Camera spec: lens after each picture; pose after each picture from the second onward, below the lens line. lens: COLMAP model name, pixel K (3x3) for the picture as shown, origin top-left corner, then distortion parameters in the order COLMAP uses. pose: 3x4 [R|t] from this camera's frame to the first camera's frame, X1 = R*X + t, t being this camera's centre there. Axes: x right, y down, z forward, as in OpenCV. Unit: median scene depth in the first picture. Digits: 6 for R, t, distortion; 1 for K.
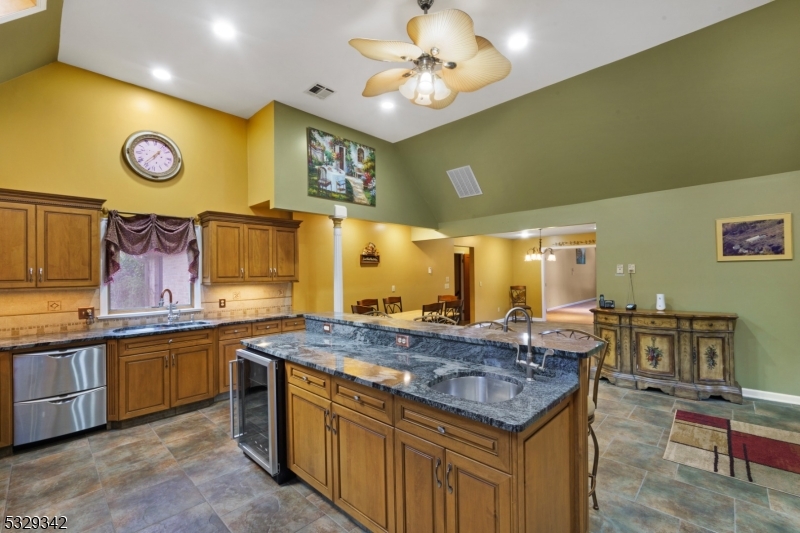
lens RADIAL K [[354.9, 0, 400.0], [0, 354.9, 266.5], [0, 0, 1]] dist [-0.000878, 0.000173]
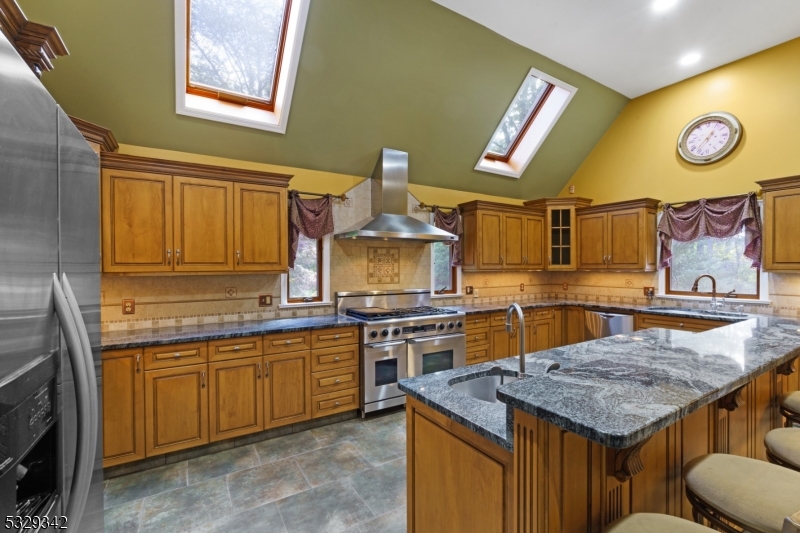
lens RADIAL K [[354.9, 0, 400.0], [0, 354.9, 266.5], [0, 0, 1]] dist [-0.000878, 0.000173]
pose [[-0.255118, 0.011013, -0.966847, 0.483802], [0.020827, 0.999766, 0.005892, 0.018274], [0.966686, -0.018633, -0.255287, 0.432525]]
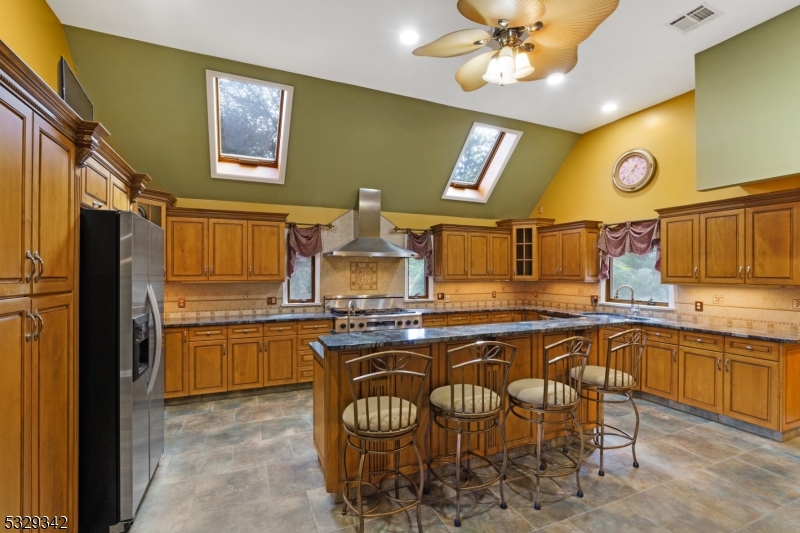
lens RADIAL K [[375.0, 0, 409.8], [0, 375.0, 268.6], [0, 0, 1]] dist [0.001620, 0.000152]
pose [[-0.377666, 0.000512, -0.925942, 0.732680], [0.016277, 0.999849, -0.006086, 0.004850], [0.925799, -0.017370, -0.377617, 0.799655]]
